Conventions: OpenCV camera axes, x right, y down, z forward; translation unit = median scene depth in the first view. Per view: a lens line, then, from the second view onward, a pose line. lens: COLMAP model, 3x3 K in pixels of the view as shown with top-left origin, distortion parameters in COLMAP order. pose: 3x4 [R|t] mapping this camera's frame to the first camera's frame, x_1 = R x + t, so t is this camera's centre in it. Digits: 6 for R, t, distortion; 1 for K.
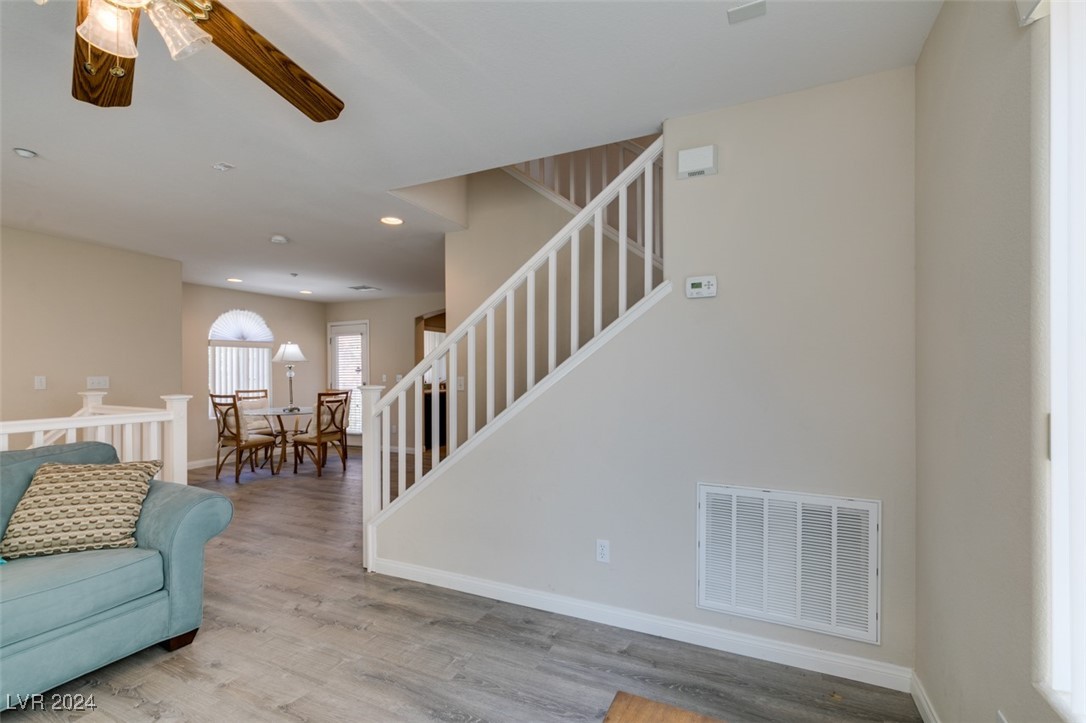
lens RADIAL K [[486.6, 0, 544.2], [0, 486.6, 370.1], [0, 0, 1]] dist [0.007580, -0.002075]
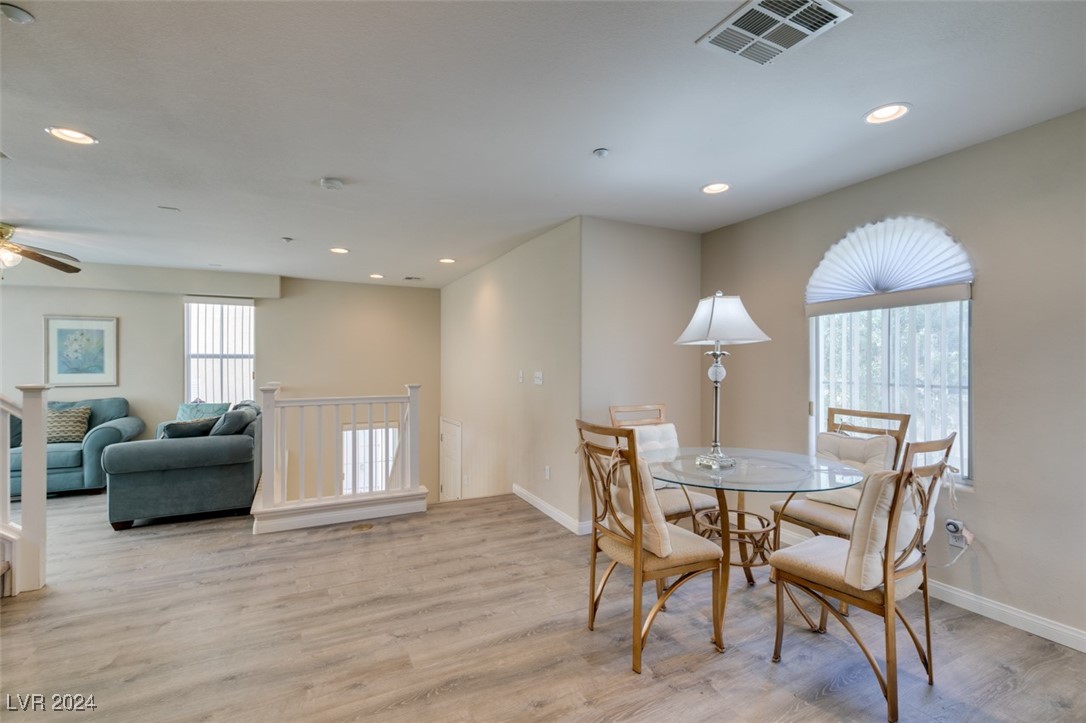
lens RADIAL K [[486.6, 0, 543.6], [0, 486.6, 365.6], [0, 0, 1]] dist [0.007580, -0.002075]
pose [[-0.623492, -0.002767, -0.781825, -0.242298], [0.002222, 0.999983, -0.005311, 0.009180], [0.781827, -0.005048, -0.623475, 2.342804]]
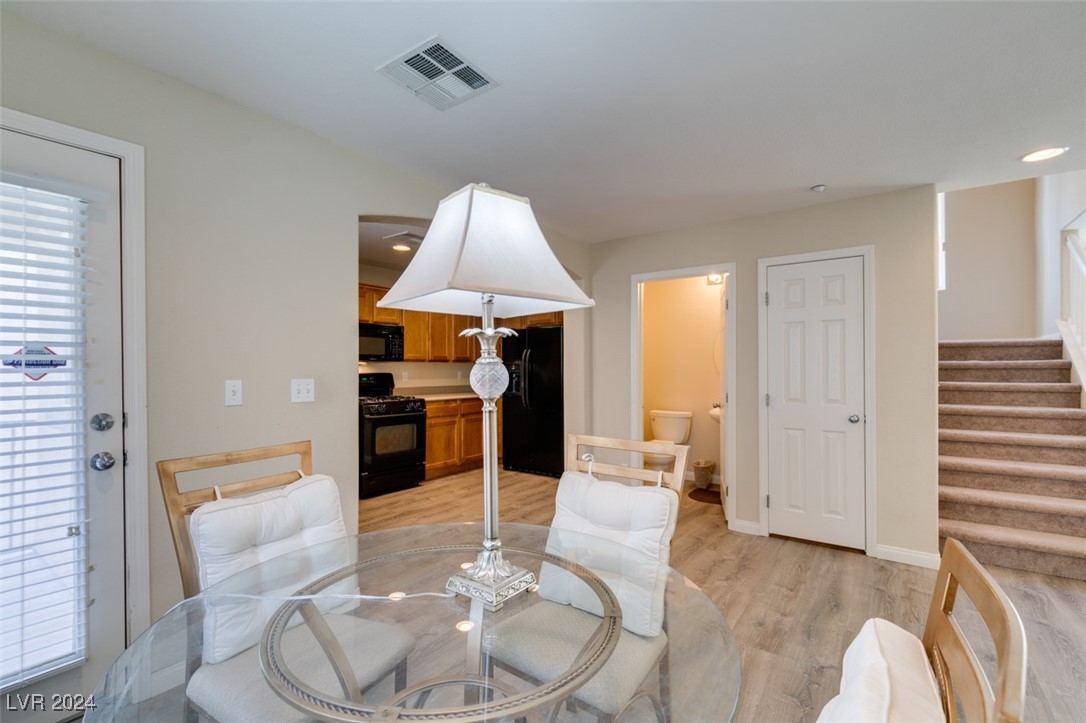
lens RADIAL K [[486.6, 0, 535.0], [0, 486.6, 365.9], [0, 0, 1]] dist [0.007580, -0.002075]
pose [[0.203170, 0.007282, 0.979116, -1.412411], [-0.000306, 0.999973, -0.007374, 0.010504], [-0.979143, 0.001199, 0.203167, 1.957327]]
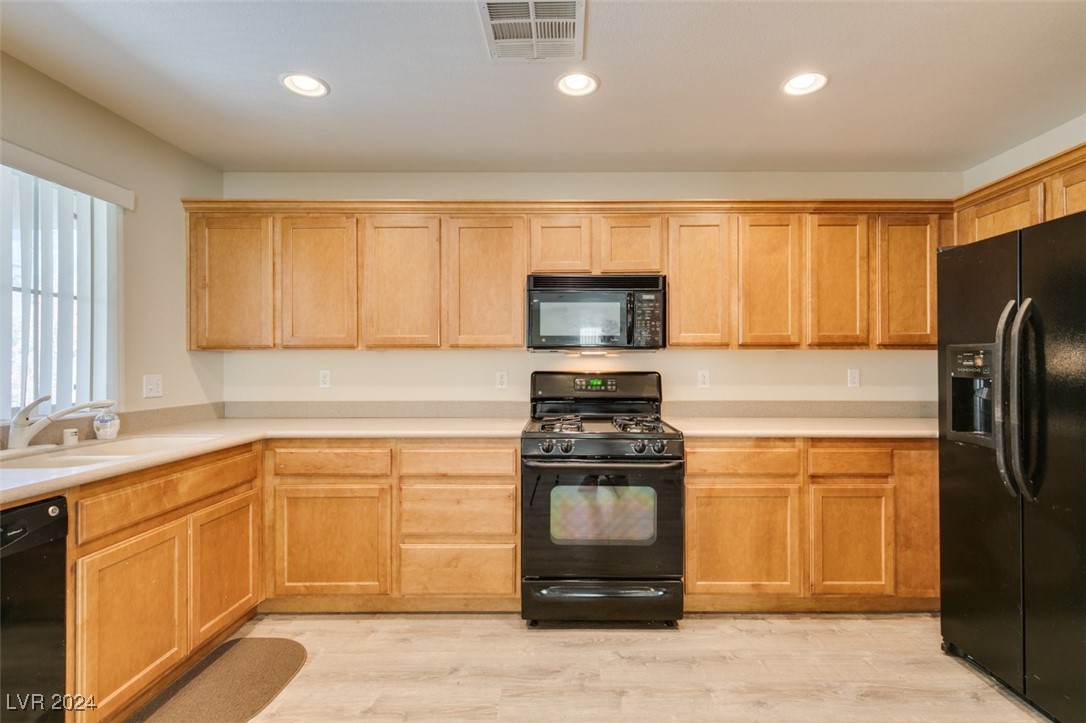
lens RADIAL K [[498.0, 0, 566.1], [0, 498.0, 363.3], [0, 0, 1]] dist [0.005326, 0.000247]
pose [[0.904247, 0.001588, 0.427008, -0.312891], [-0.001235, 0.999999, -0.001104, 0.008478], [-0.427009, 0.000471, 0.904247, 2.068183]]
